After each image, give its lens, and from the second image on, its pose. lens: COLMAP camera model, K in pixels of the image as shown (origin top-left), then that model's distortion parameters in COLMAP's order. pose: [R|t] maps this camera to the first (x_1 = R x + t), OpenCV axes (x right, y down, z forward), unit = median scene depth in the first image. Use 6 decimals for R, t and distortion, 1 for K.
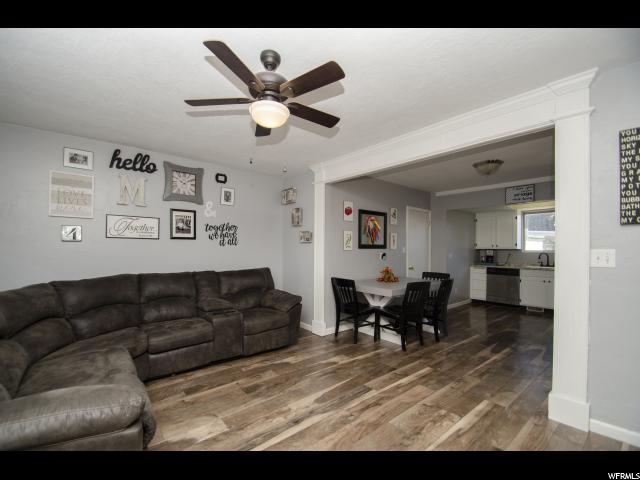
lens RADIAL K [[275.1, 0, 304.9], [0, 275.1, 247.6], [0, 0, 1]] dist [-0.001540, -0.000425]
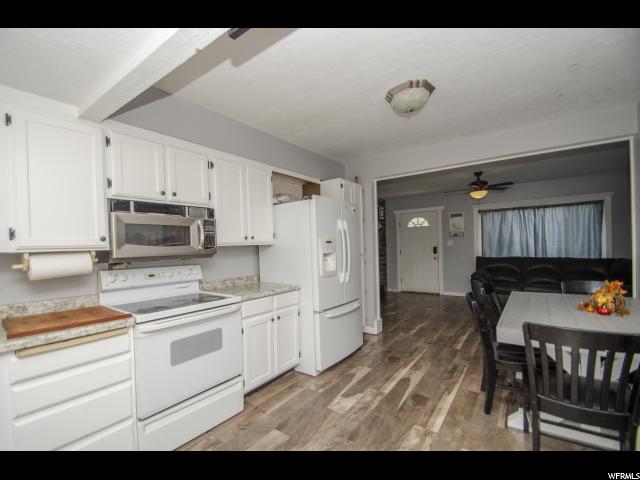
lens RADIAL K [[275.1, 0, 304.9], [0, 275.1, 247.6], [0, 0, 1]] dist [-0.001540, -0.000425]
pose [[-0.971523, 0.022323, -0.235891, 0.647560], [0.023121, 0.999732, -0.000618, 0.006961], [0.235814, -0.006054, -0.971779, 0.959828]]
